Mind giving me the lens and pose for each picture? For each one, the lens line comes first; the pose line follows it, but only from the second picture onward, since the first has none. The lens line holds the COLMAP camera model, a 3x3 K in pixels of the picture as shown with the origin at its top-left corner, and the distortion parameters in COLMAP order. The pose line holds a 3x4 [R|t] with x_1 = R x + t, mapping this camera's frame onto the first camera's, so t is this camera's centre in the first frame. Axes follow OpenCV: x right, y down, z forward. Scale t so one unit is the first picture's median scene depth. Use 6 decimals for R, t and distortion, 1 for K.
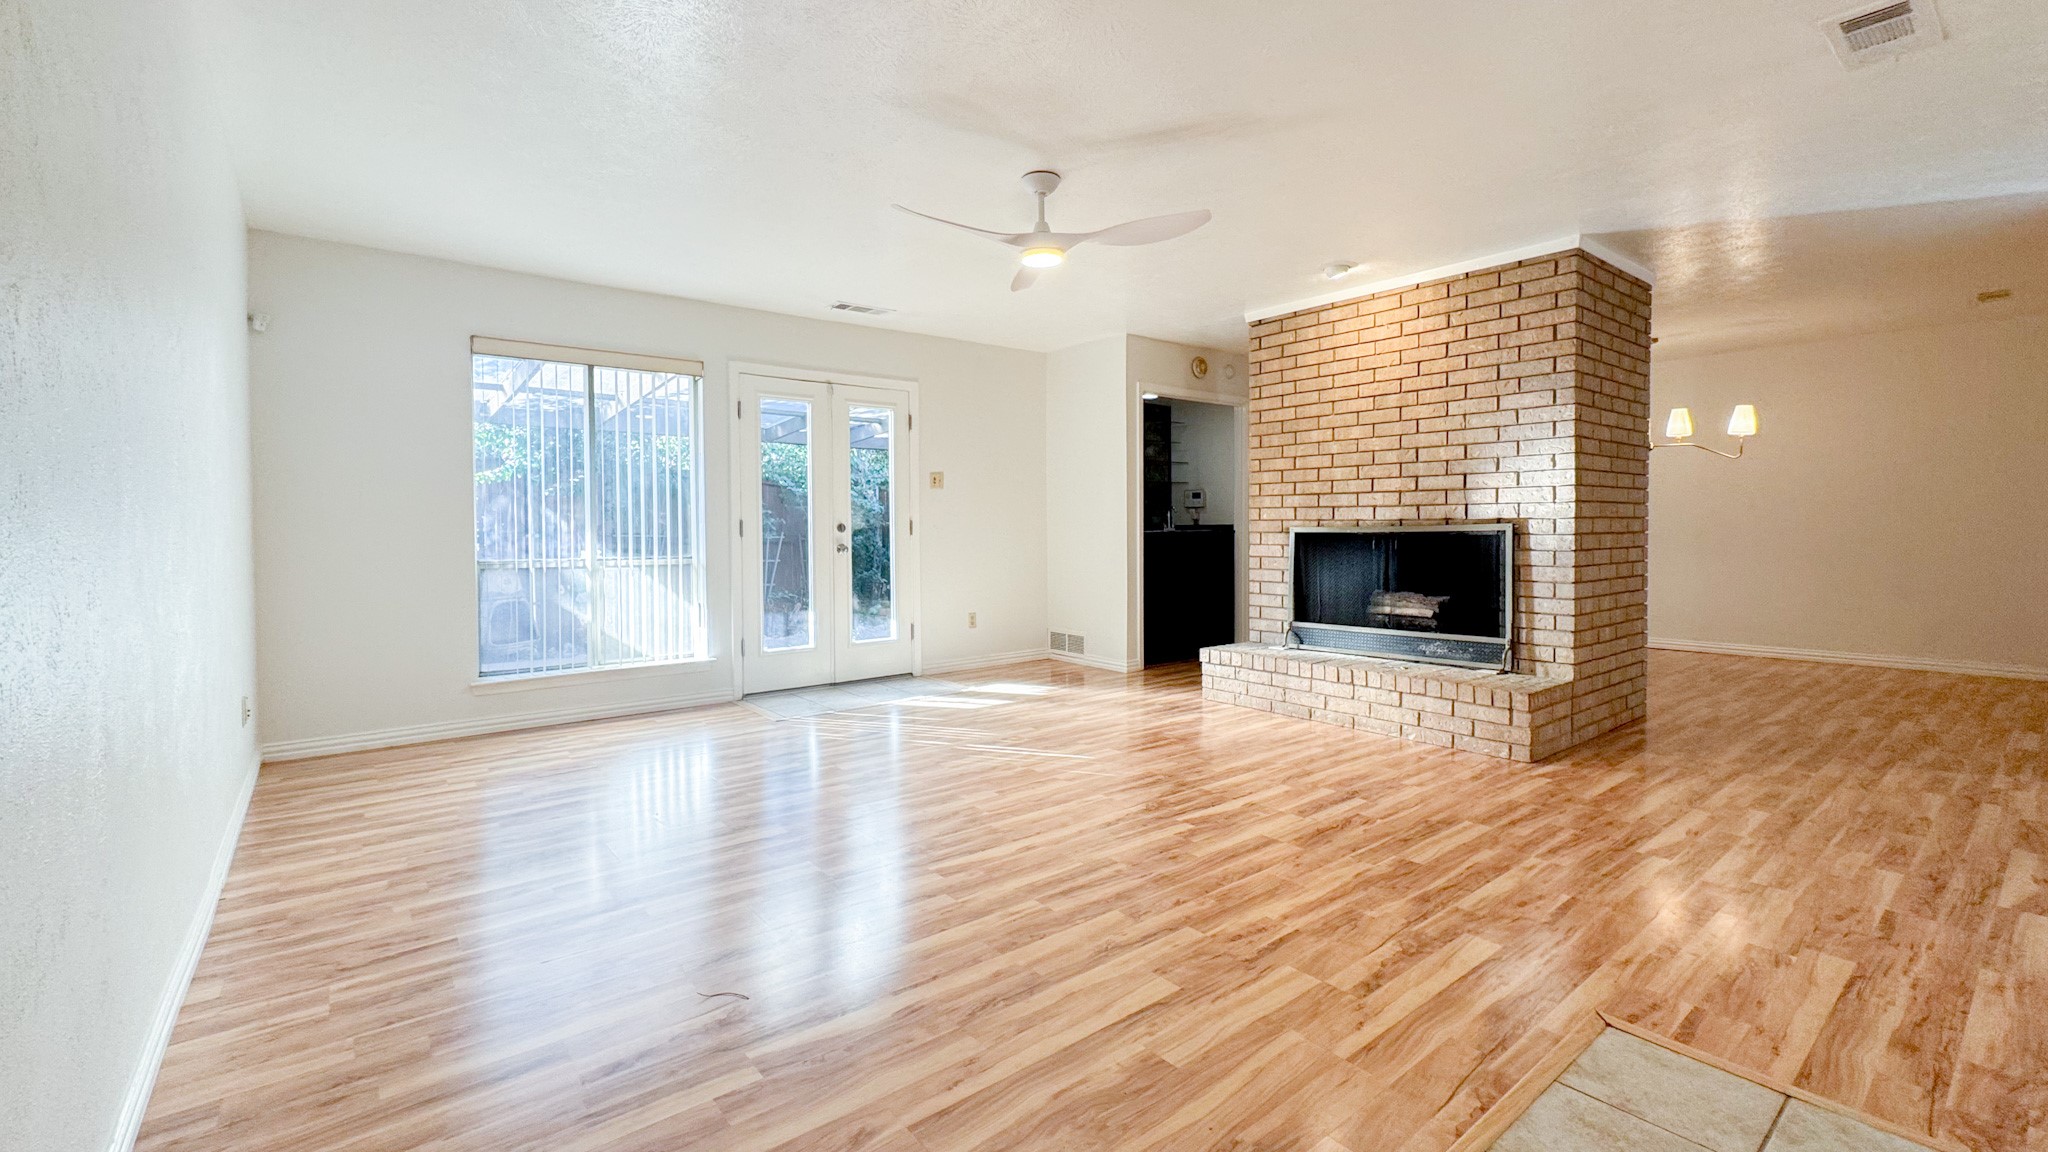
lens RADIAL K [[832.4, 0, 1024.0], [0, 832.4, 576.0], [0, 0, 1]] dist [0.000217, -0.000161]
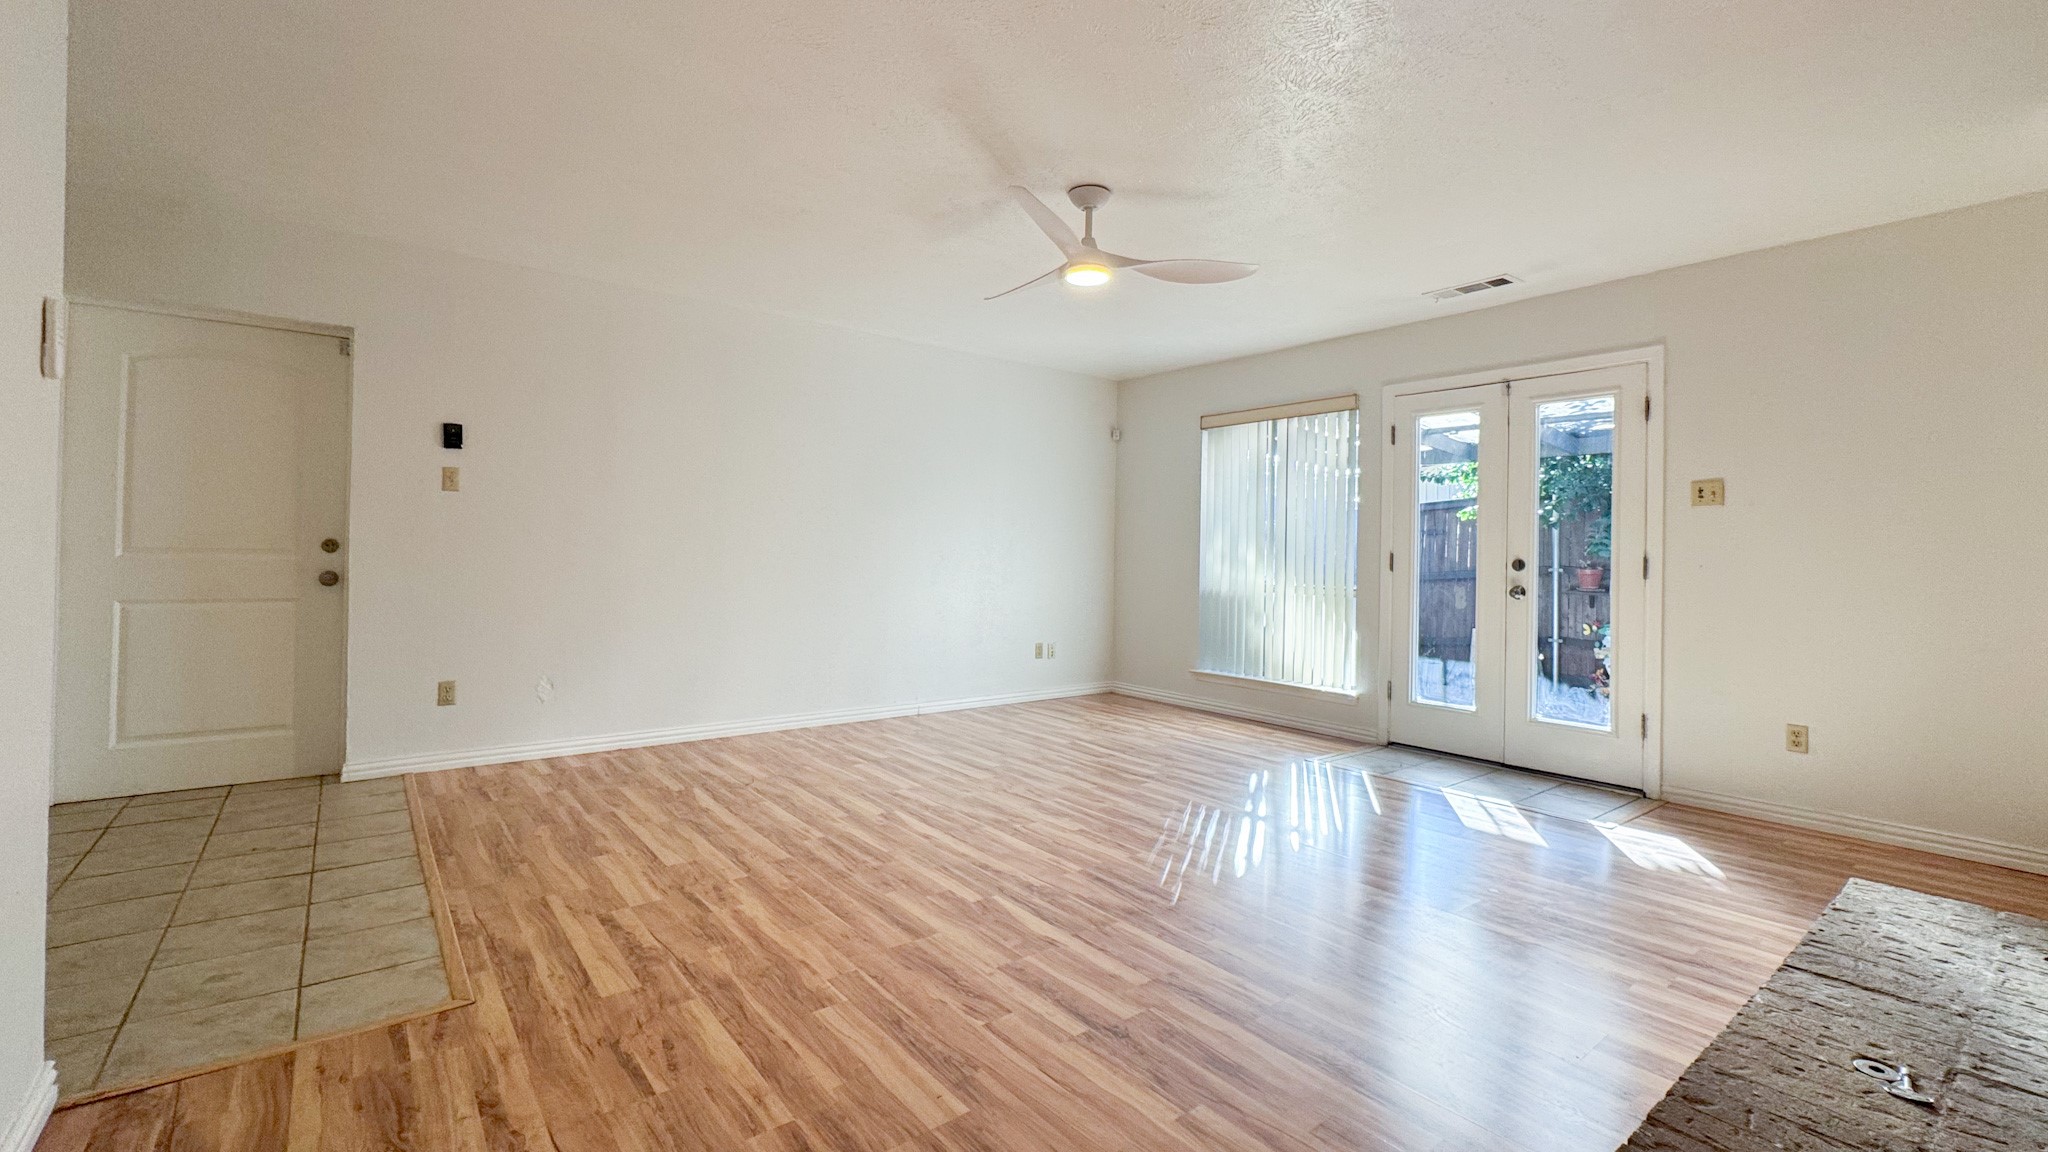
lens RADIAL K [[858.6, 0, 1021.5], [0, 858.6, 592.4], [0, 0, 1]] dist [0.001009, 0.000061]
pose [[0.001742, 0.051516, -0.998671, 1.193946], [-0.075581, 0.995822, 0.051238, -0.080631], [0.997138, 0.075391, 0.005629, 1.119768]]
